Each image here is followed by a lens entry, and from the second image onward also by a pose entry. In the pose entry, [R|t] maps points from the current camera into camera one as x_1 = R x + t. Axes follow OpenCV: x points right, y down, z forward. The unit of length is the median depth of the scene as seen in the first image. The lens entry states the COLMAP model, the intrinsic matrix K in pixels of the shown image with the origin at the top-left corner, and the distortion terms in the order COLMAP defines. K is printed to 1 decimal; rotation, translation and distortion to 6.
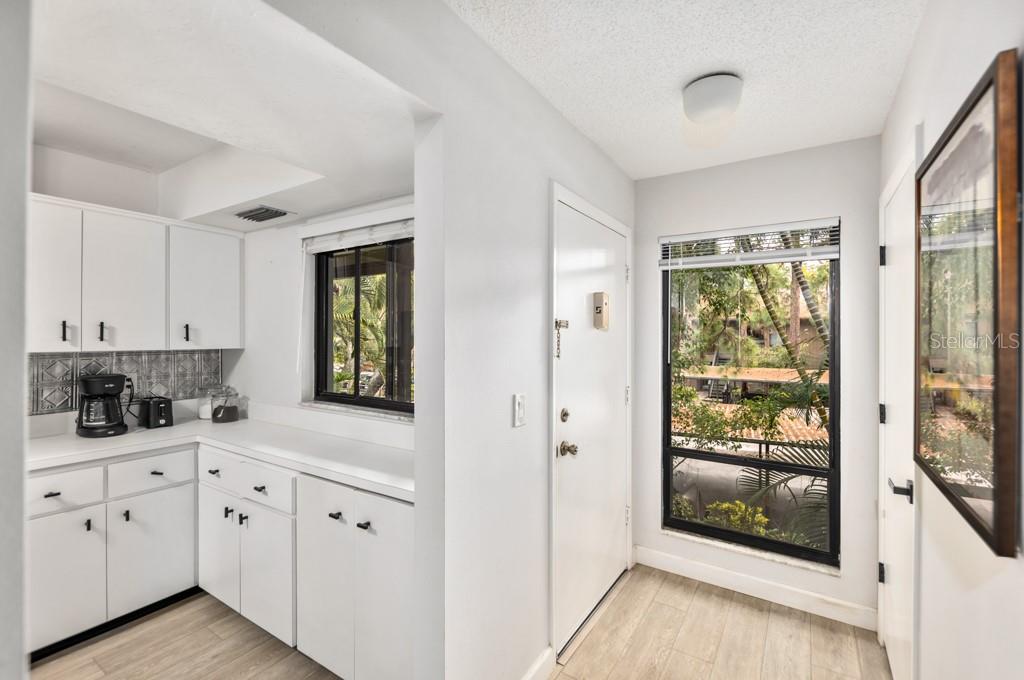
lens RADIAL K [[446.9, 0, 511.0], [0, 446.9, 335.6], [0, 0, 1]] dist [-0.004708, -0.000580]
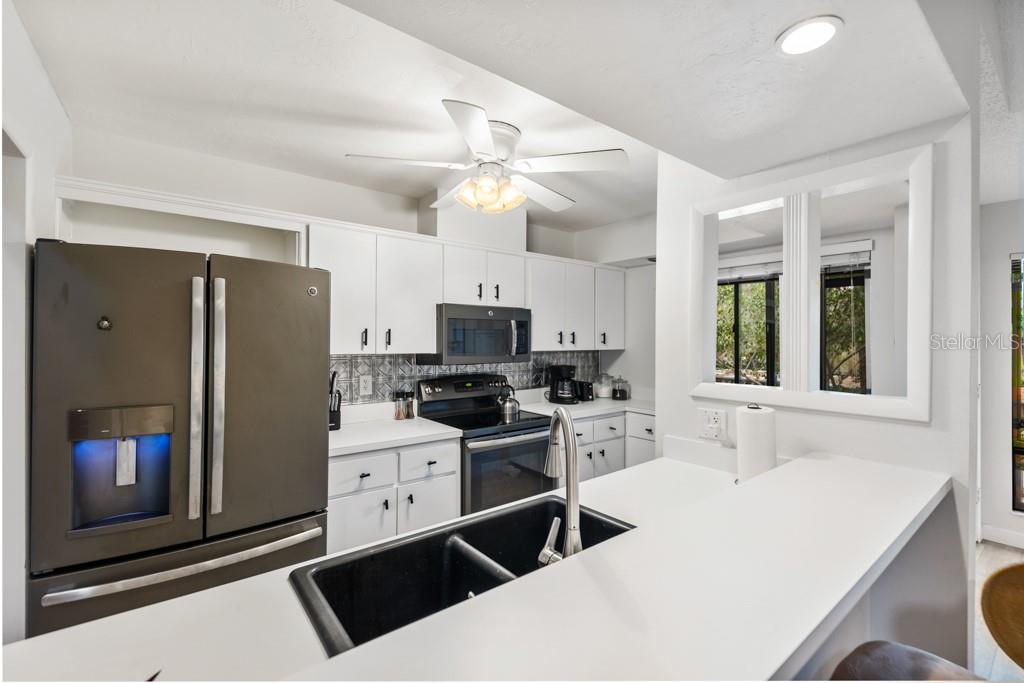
lens RADIAL K [[446.9, 0, 515.2], [0, 446.9, 341.7], [0, 0, 1]] dist [-0.004708, -0.000580]
pose [[0.953738, 0.002611, -0.300628, -0.570387], [-0.001979, 0.999995, 0.002407, 0.001187], [0.300633, -0.001700, 0.953738, -0.523831]]
